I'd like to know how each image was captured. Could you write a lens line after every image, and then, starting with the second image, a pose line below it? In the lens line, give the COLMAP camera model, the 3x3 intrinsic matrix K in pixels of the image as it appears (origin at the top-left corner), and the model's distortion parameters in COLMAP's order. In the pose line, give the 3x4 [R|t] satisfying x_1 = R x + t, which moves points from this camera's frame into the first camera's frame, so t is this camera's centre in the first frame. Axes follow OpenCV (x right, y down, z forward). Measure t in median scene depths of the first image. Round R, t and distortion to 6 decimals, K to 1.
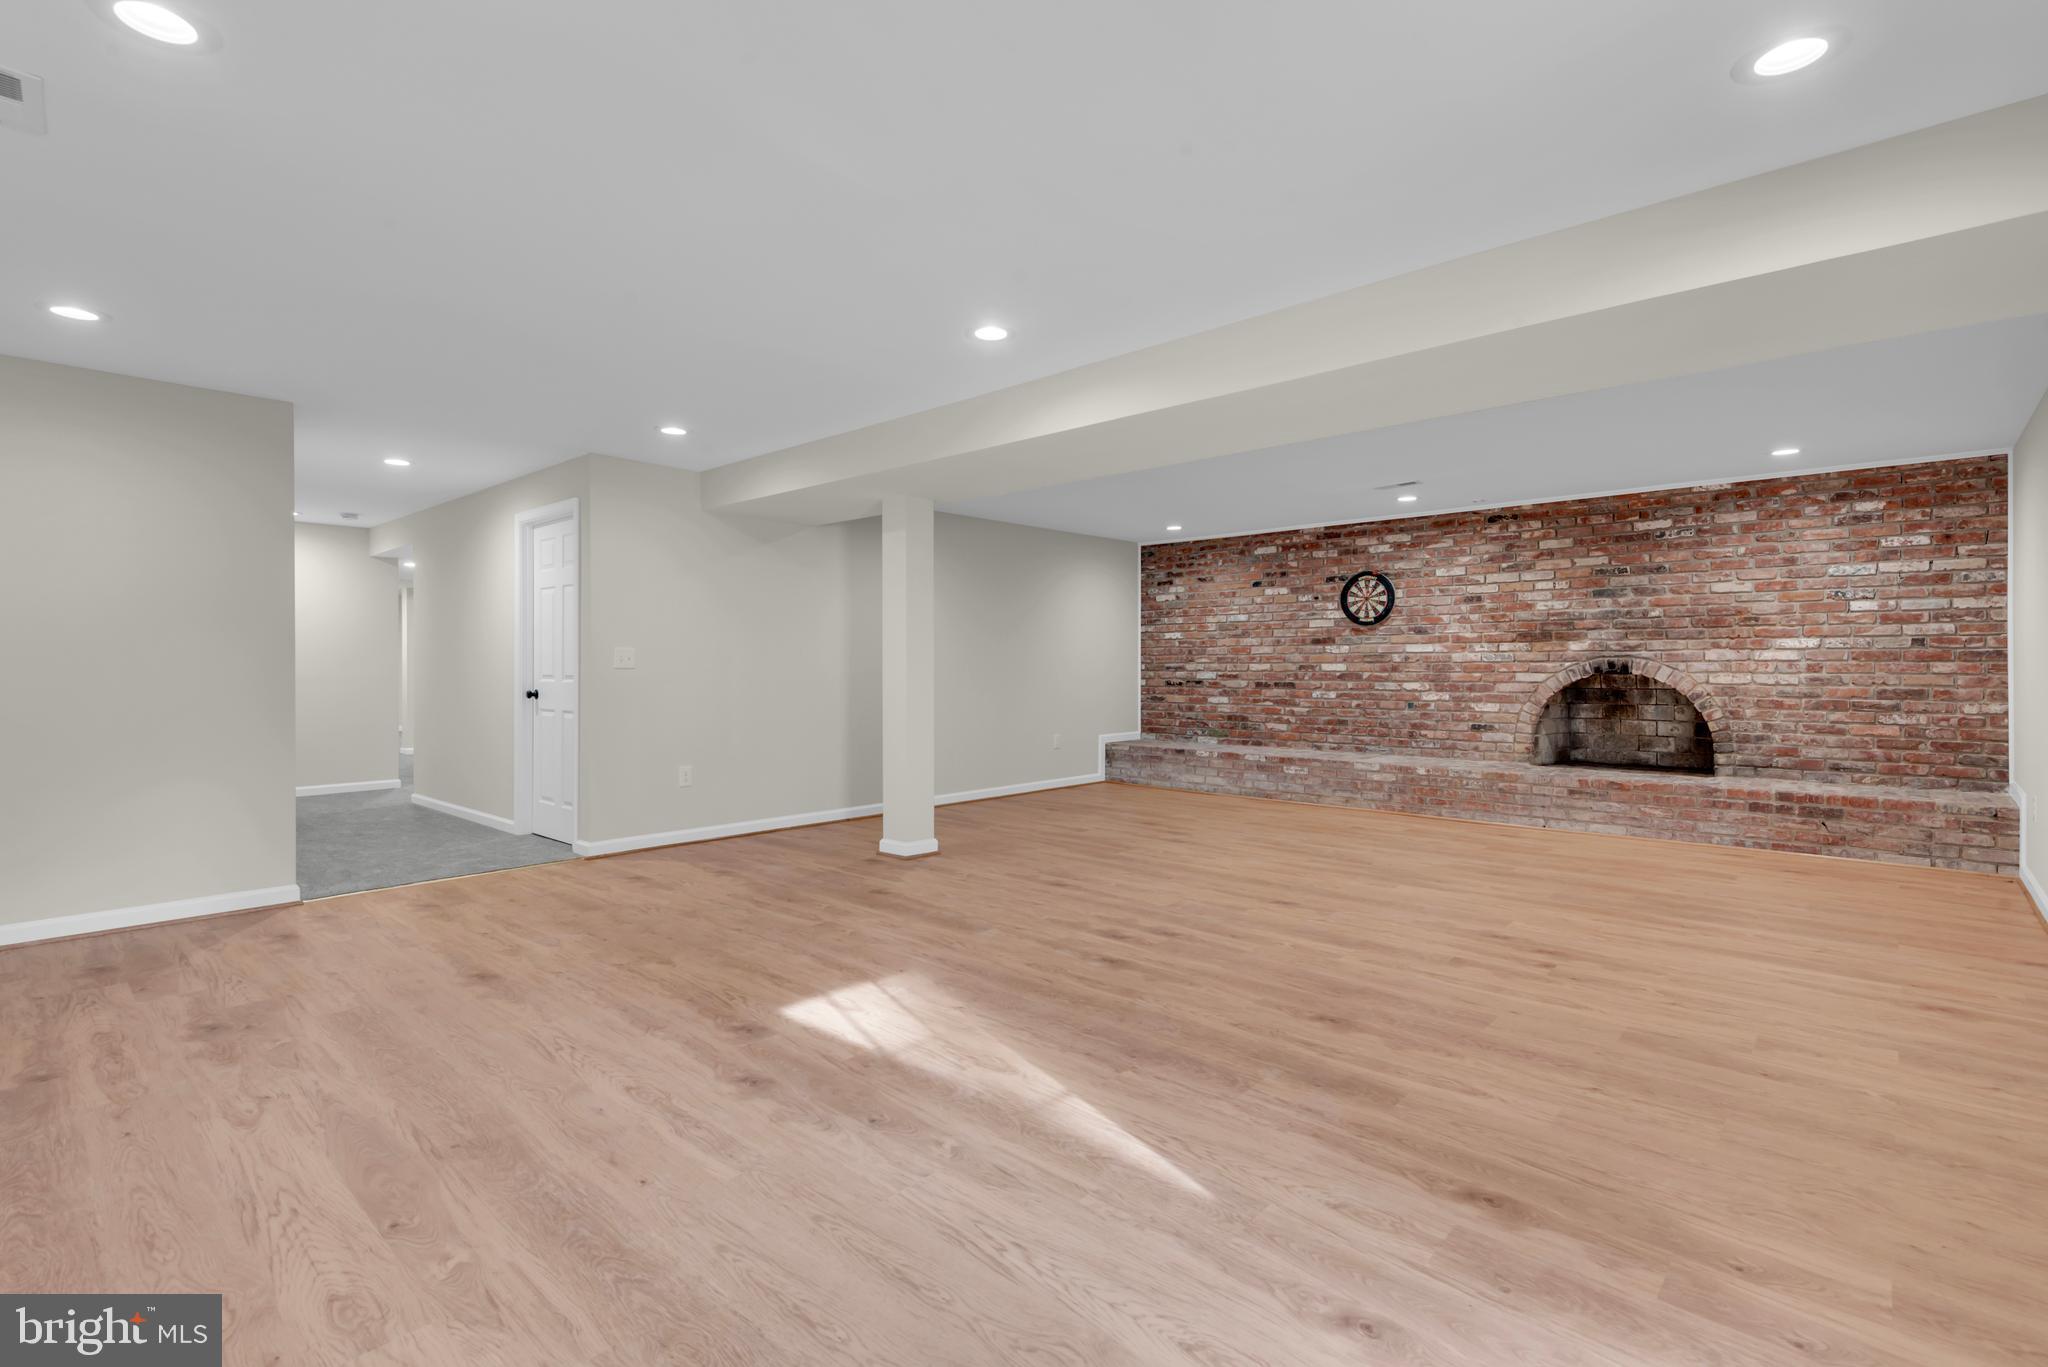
lens RADIAL K [[966.0, 0, 1078.5], [0, 966.0, 666.2], [0, 0, 1]] dist [0.025621, -0.012614]
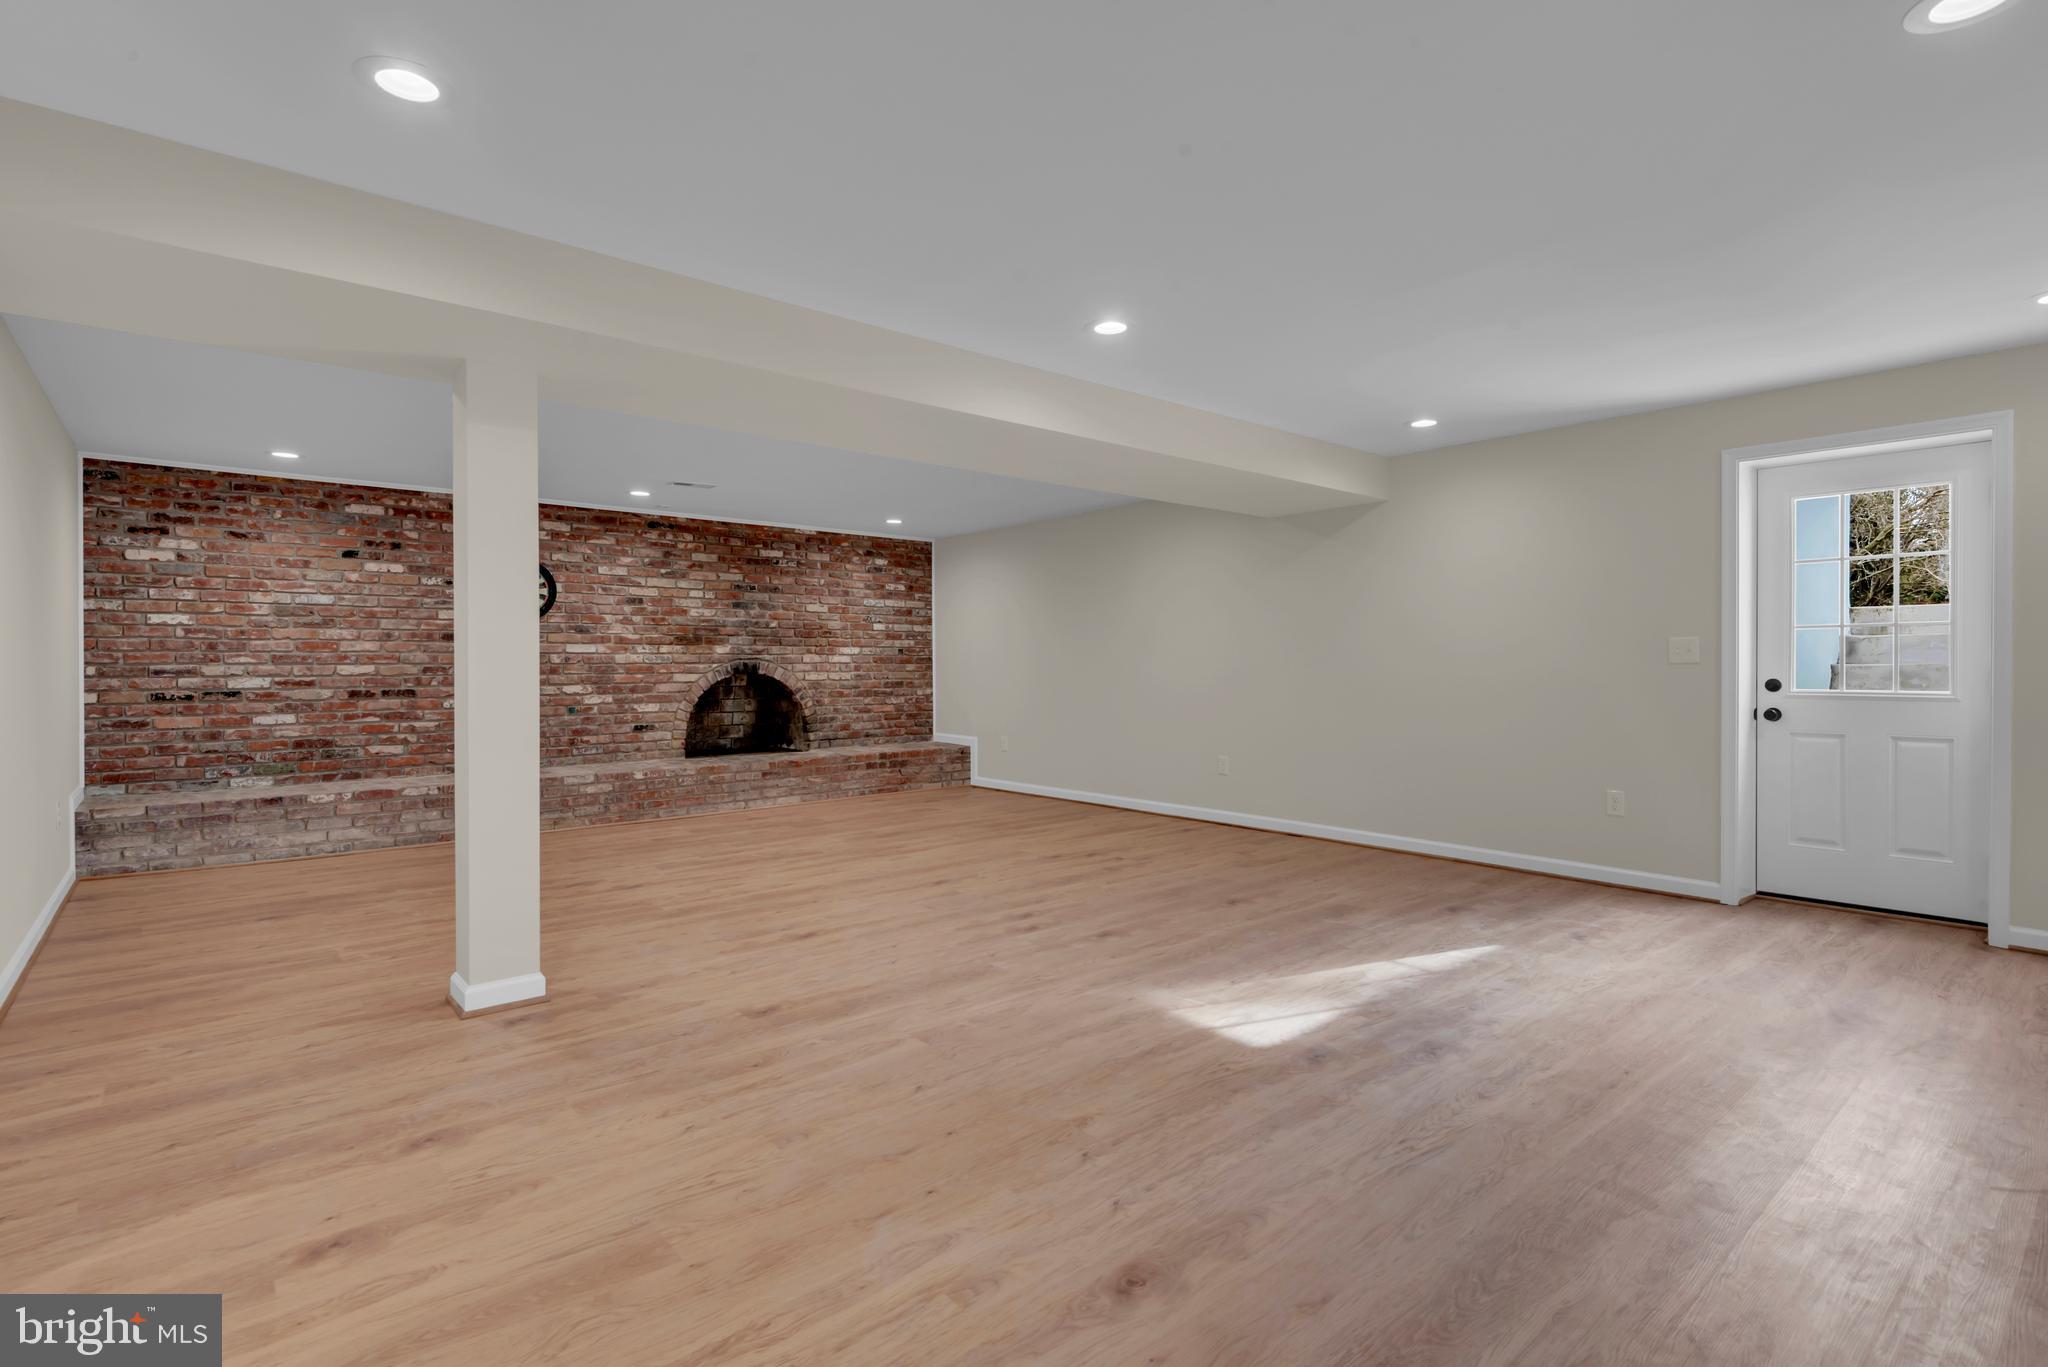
lens RADIAL K [[966.0, 0, 1012.7], [0, 966.0, 667.6], [0, 0, 1]] dist [0.025621, -0.012614]
pose [[0.144214, -0.002665, 0.989543, -0.610531], [0.002613, 0.999994, 0.002313, -0.001429], [-0.989543, 0.002252, 0.144220, 0.539073]]
